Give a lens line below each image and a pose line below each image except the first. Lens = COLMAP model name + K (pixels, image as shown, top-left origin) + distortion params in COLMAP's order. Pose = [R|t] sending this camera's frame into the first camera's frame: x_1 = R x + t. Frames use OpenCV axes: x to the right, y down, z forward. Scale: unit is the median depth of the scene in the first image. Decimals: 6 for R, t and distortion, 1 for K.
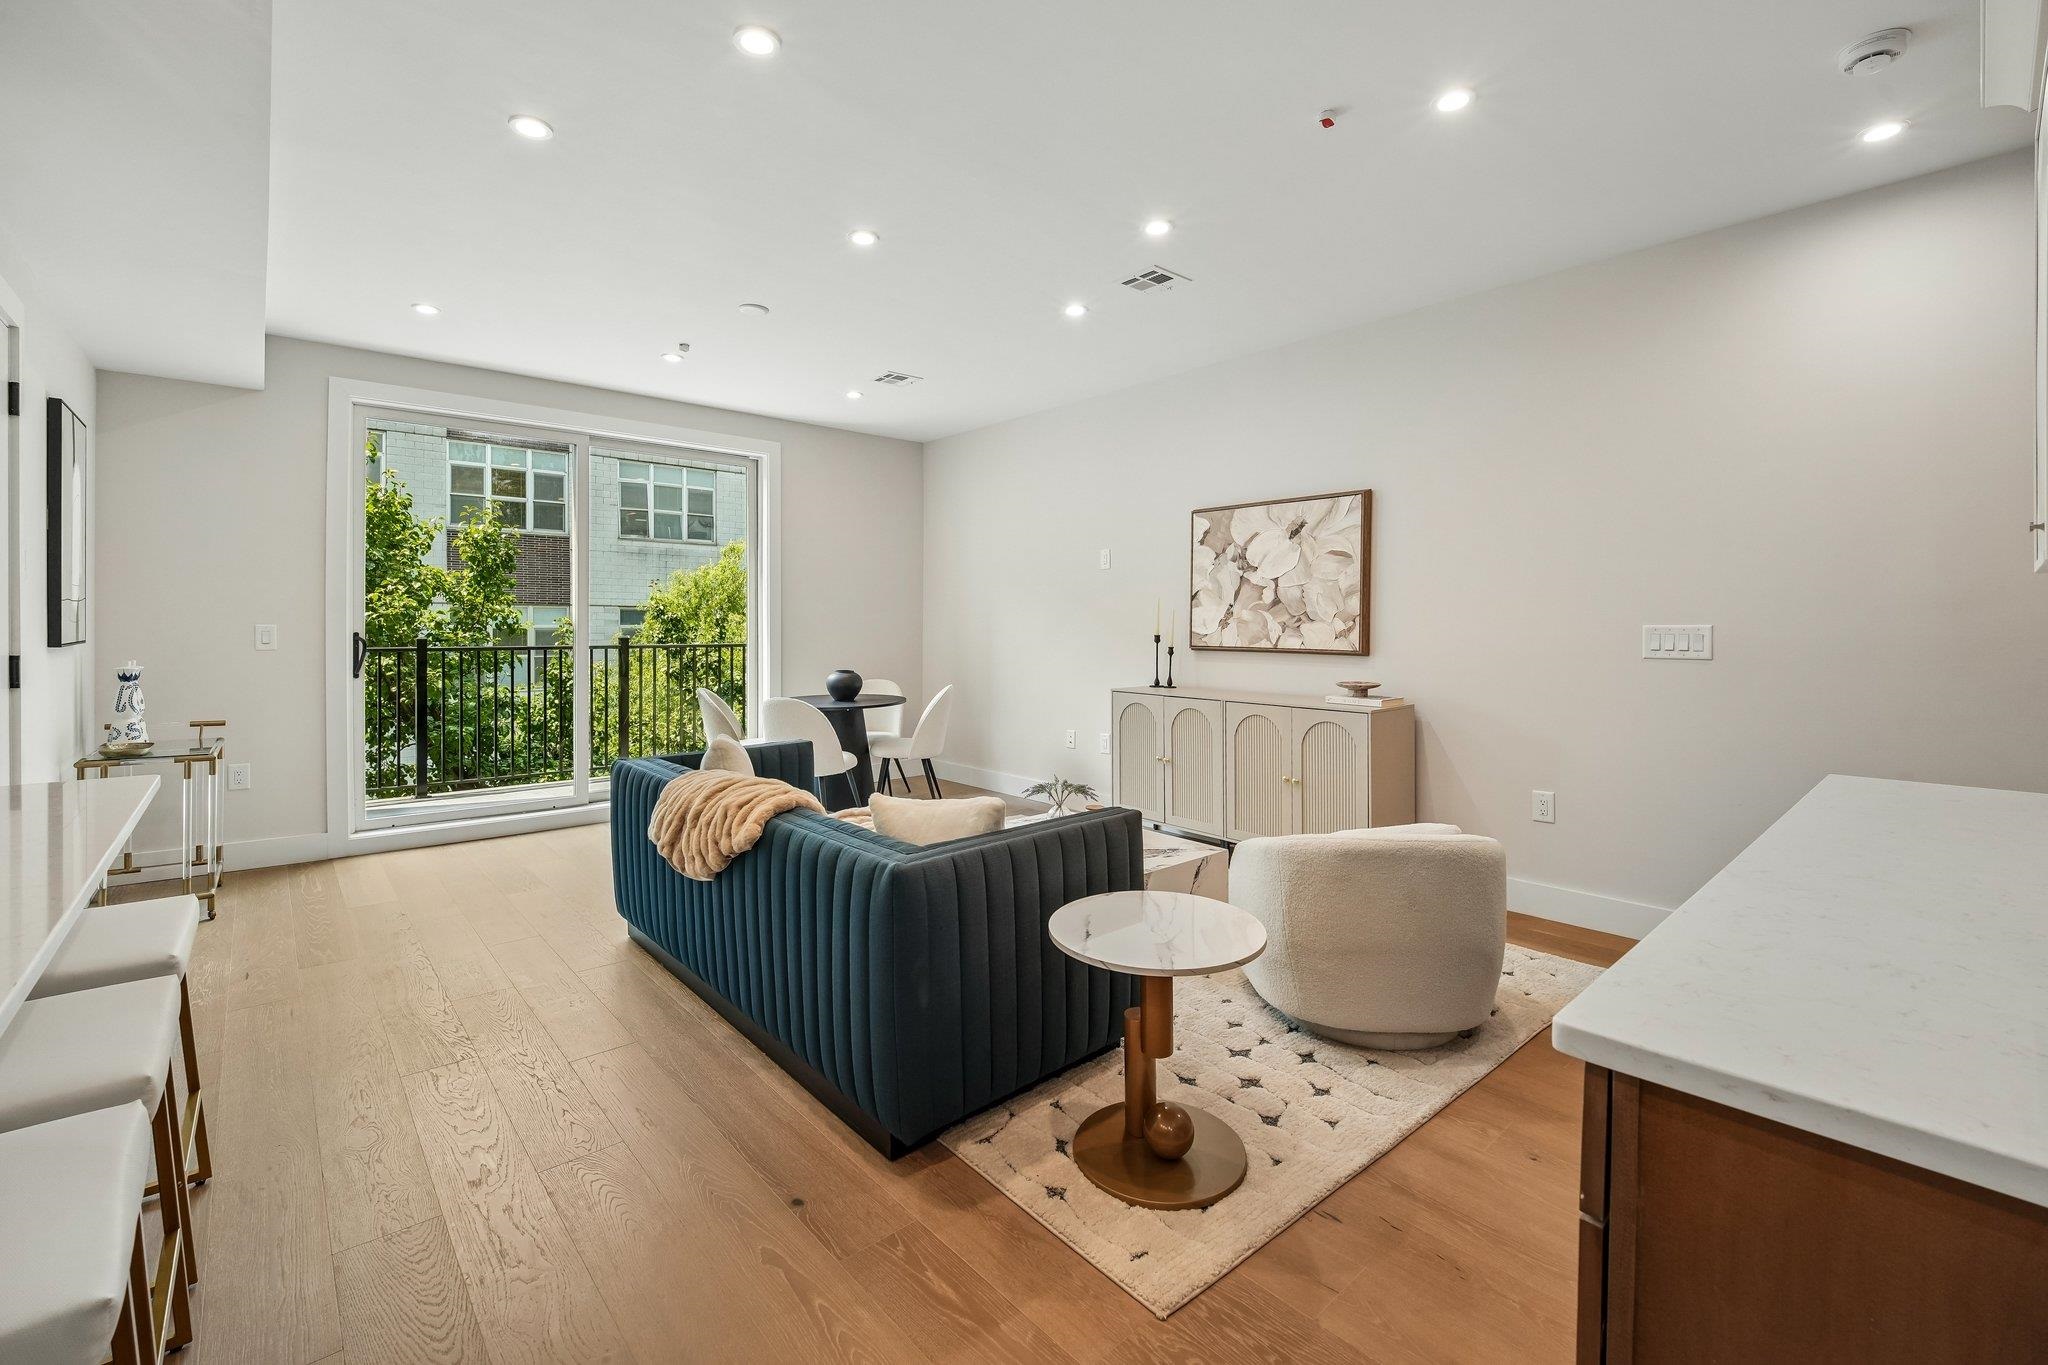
lens RADIAL K [[904.4, 0, 1024.1], [0, 904.4, 650.8], [0, 0, 1]] dist [0.001788, -0.010302]
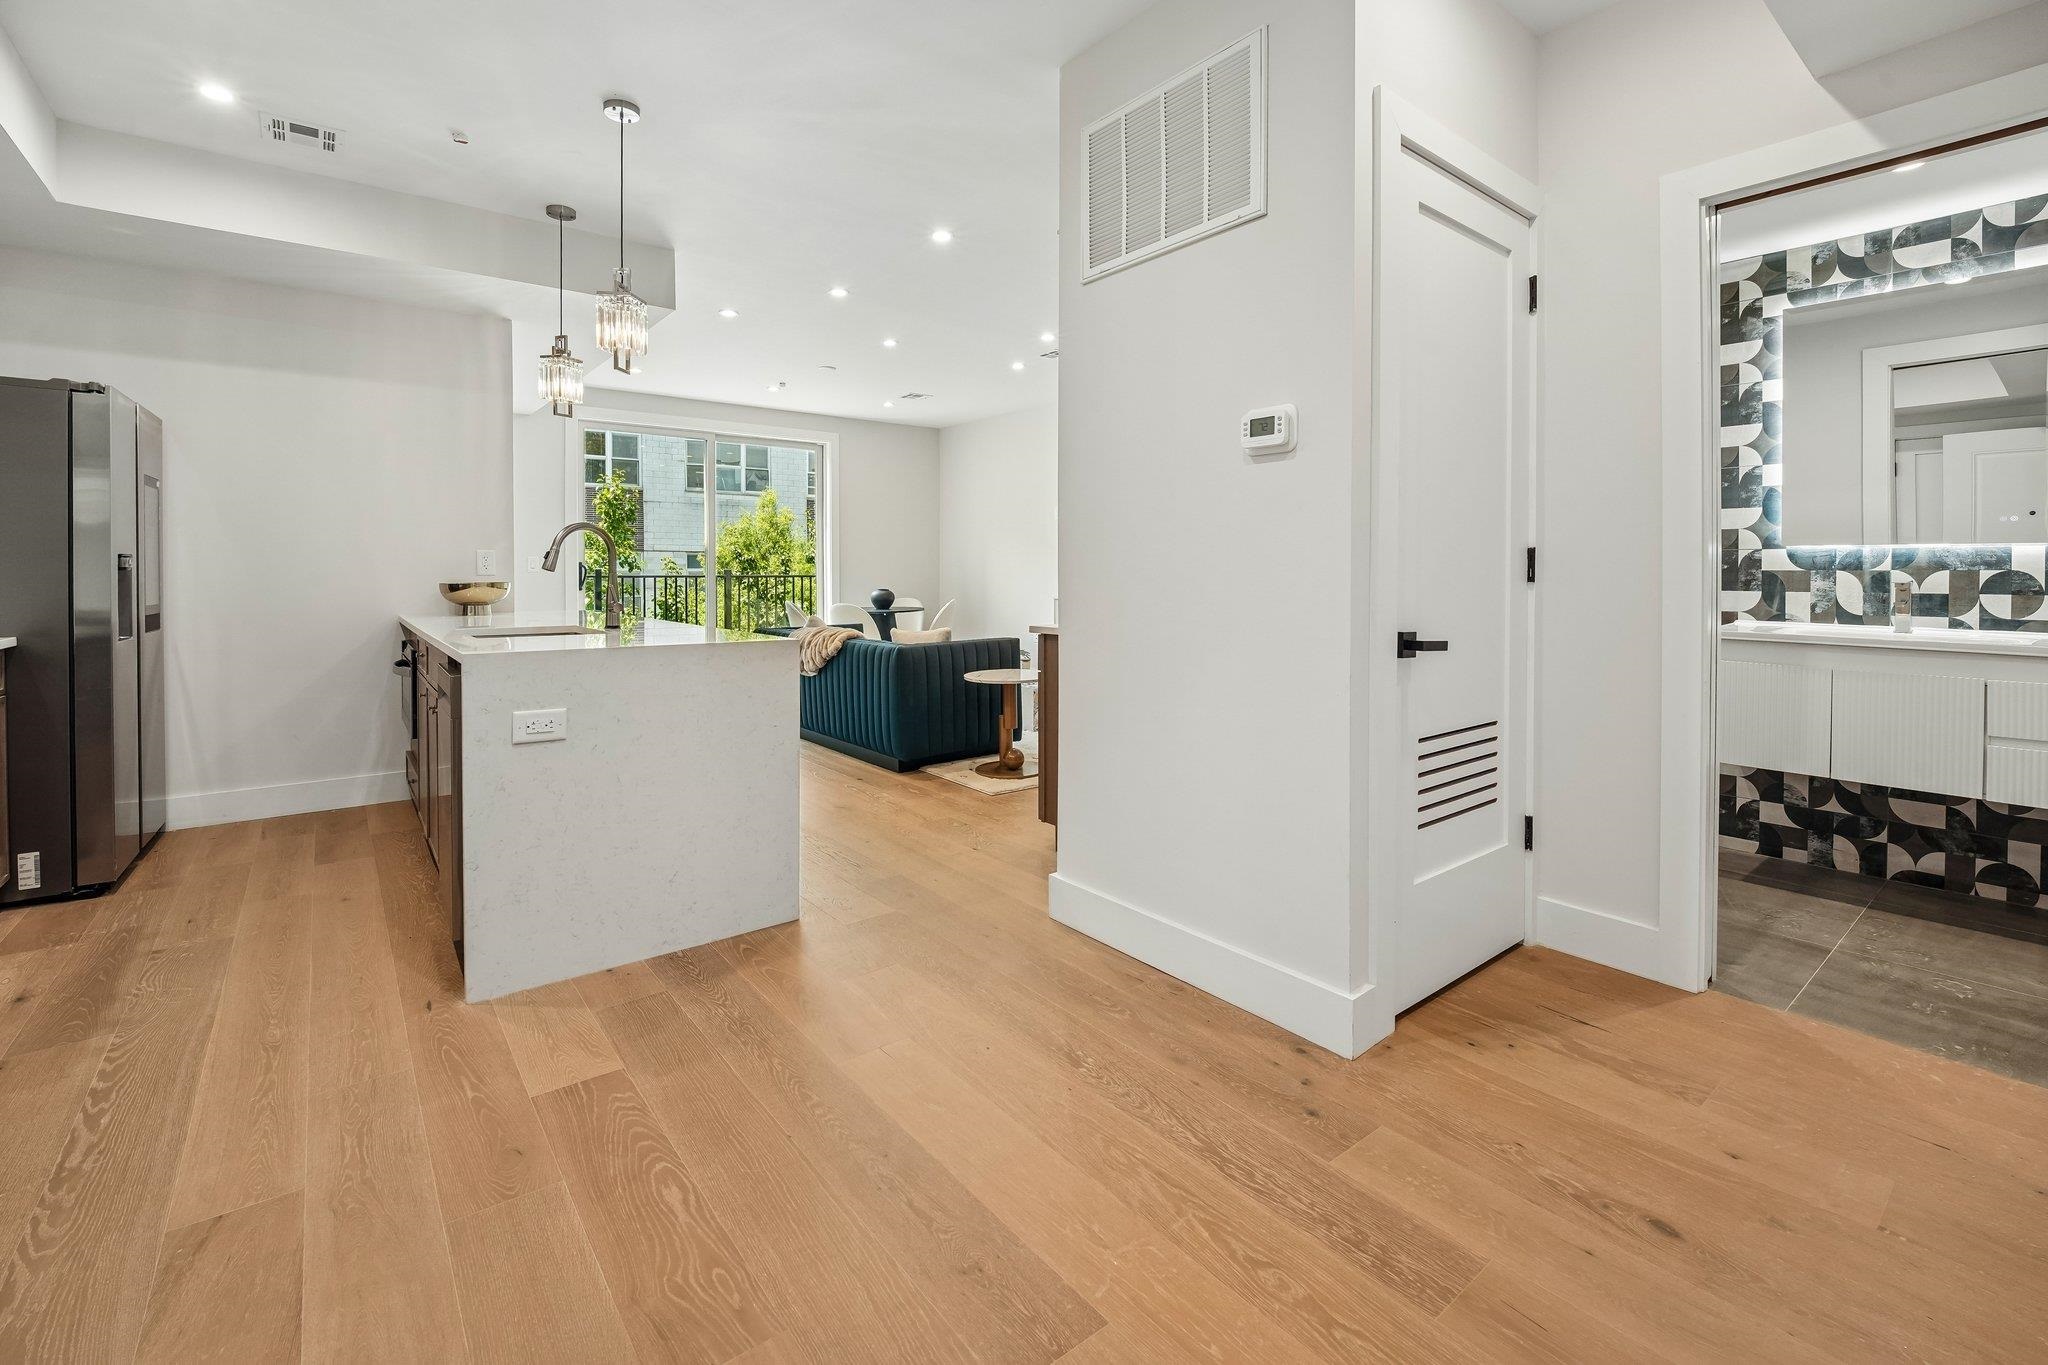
lens RADIAL K [[892.6, 0, 1035.3], [0, 892.6, 593.7], [0, 0, 1]] dist [0.003156, -0.010064]
pose [[0.999462, -0.003853, -0.032560, 0.129572], [0.003788, 0.999991, -0.002063, 0.043689], [0.032567, 0.001938, 0.999468, -0.597021]]
